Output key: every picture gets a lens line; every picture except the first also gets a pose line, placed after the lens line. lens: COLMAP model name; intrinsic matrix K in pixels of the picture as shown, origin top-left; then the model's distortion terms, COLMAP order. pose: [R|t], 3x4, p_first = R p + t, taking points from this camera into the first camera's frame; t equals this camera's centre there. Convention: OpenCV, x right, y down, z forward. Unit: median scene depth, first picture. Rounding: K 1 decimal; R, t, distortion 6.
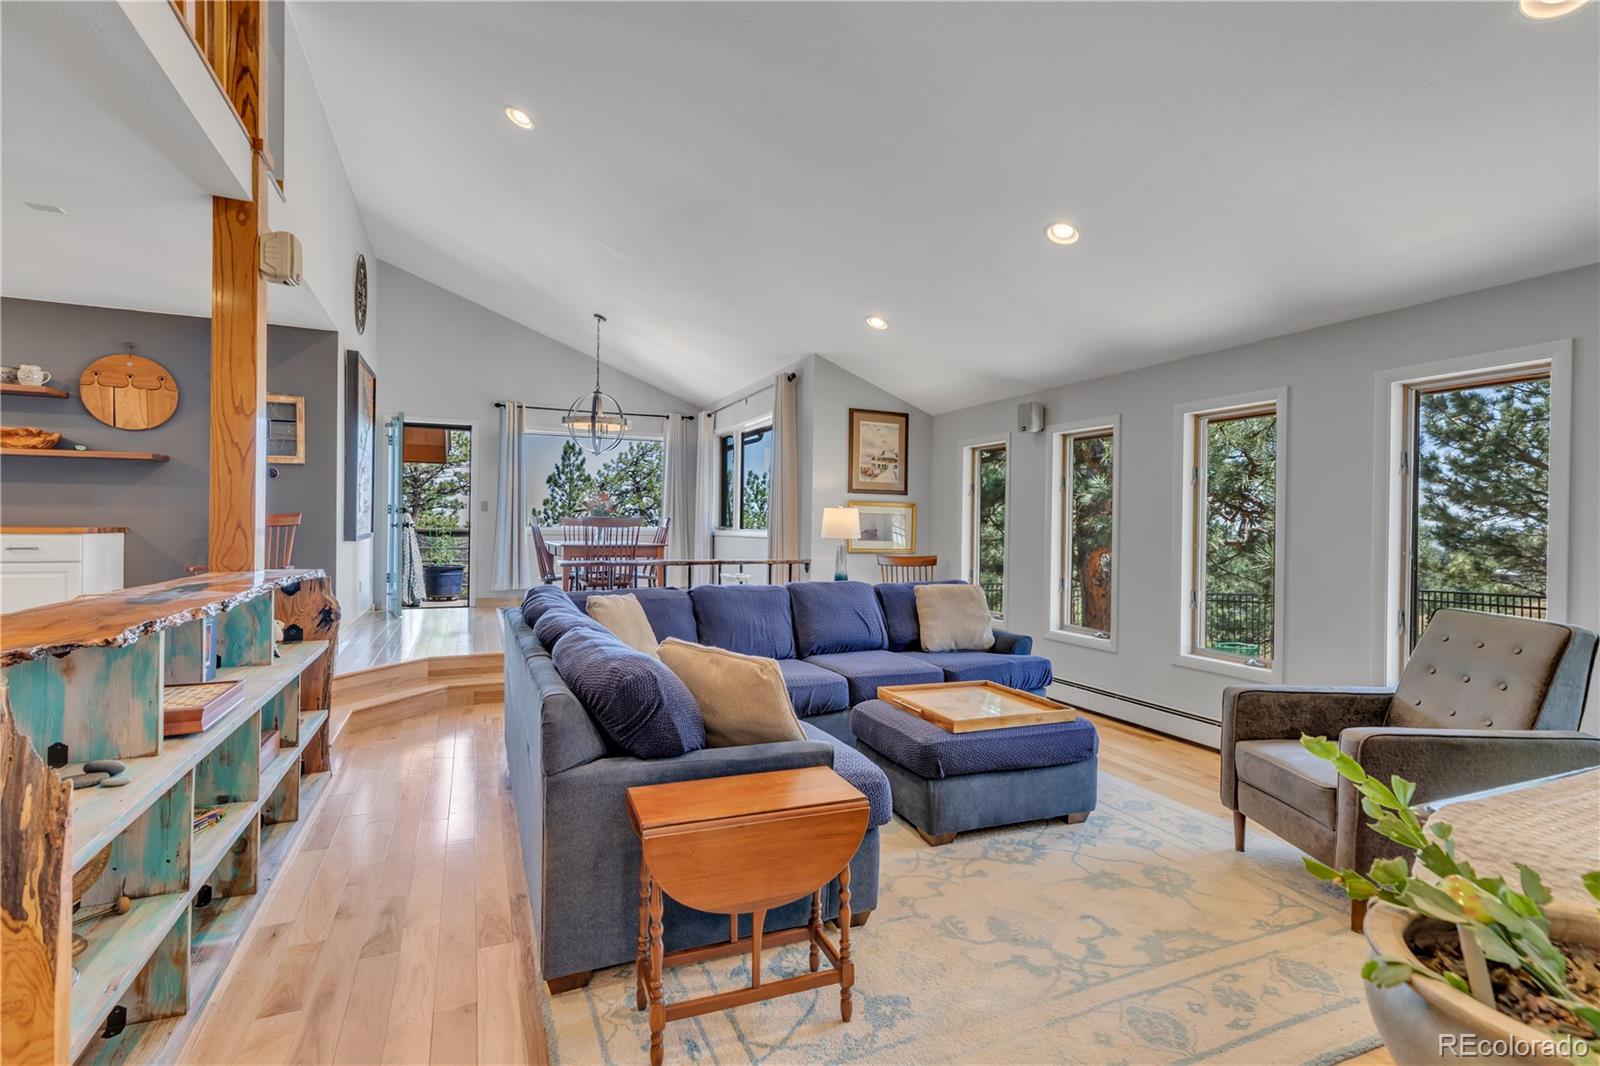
lens RADIAL K [[738.0, 0, 798.6], [0, 738.0, 529.3], [0, 0, 1]] dist [0.007643, 0.000074]
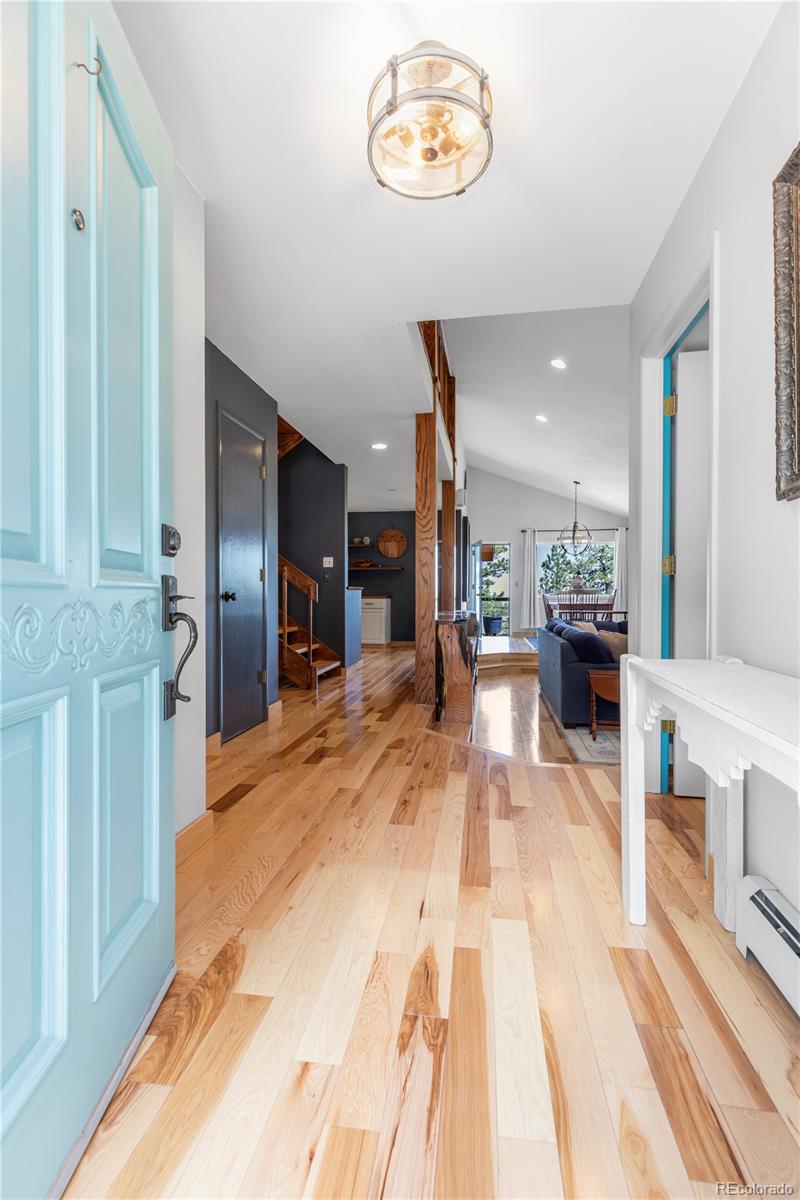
lens RADIAL K [[551.0, 0, 404.6], [0, 551.0, 597.5], [0, 0, 1]] dist [-0.001677, -0.000116]
pose [[0.843838, -0.005984, -0.536564, 0.129859], [0.005753, 0.999981, -0.002105, 0.005567], [0.536566, -0.001310, 0.843857, -0.484123]]
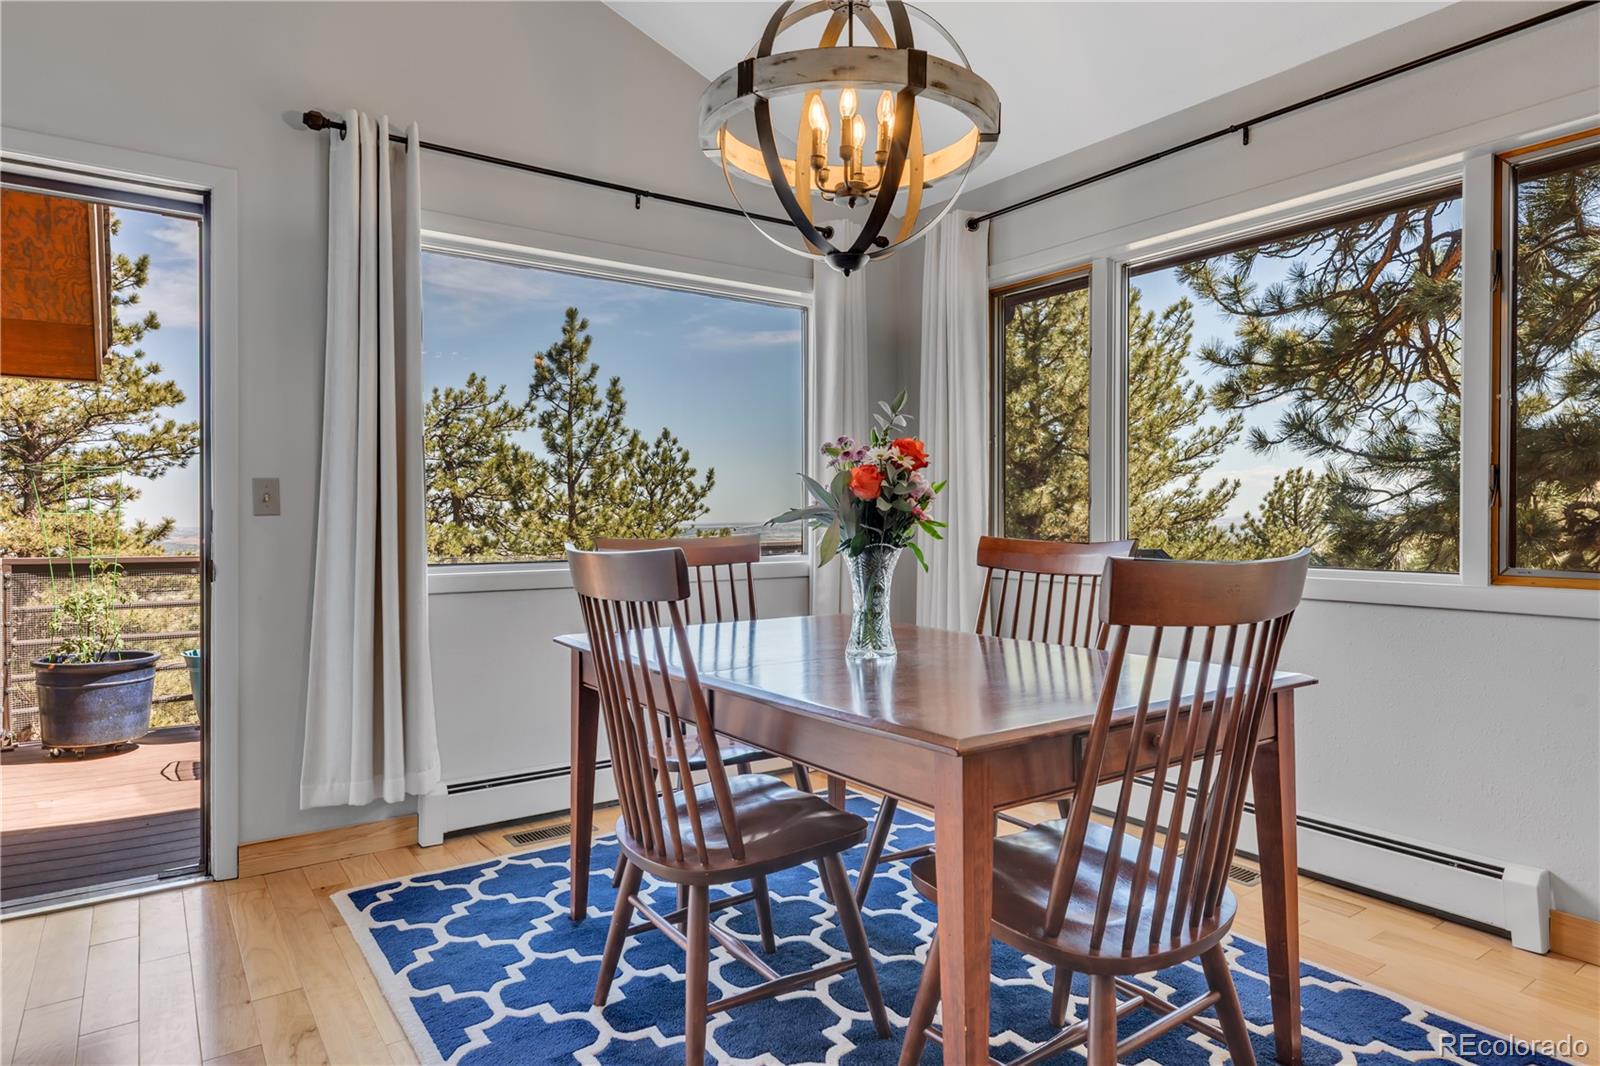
lens RADIAL K [[930.4, 0, 798.4], [0, 930.4, 520.0], [0, 0, 1]] dist [0.005453, 0.000809]
pose [[0.979832, -0.014250, 0.199316, -0.401921], [0.014109, 0.999898, 0.002129, -0.027717], [-0.199326, 0.000726, 0.979933, 0.834858]]
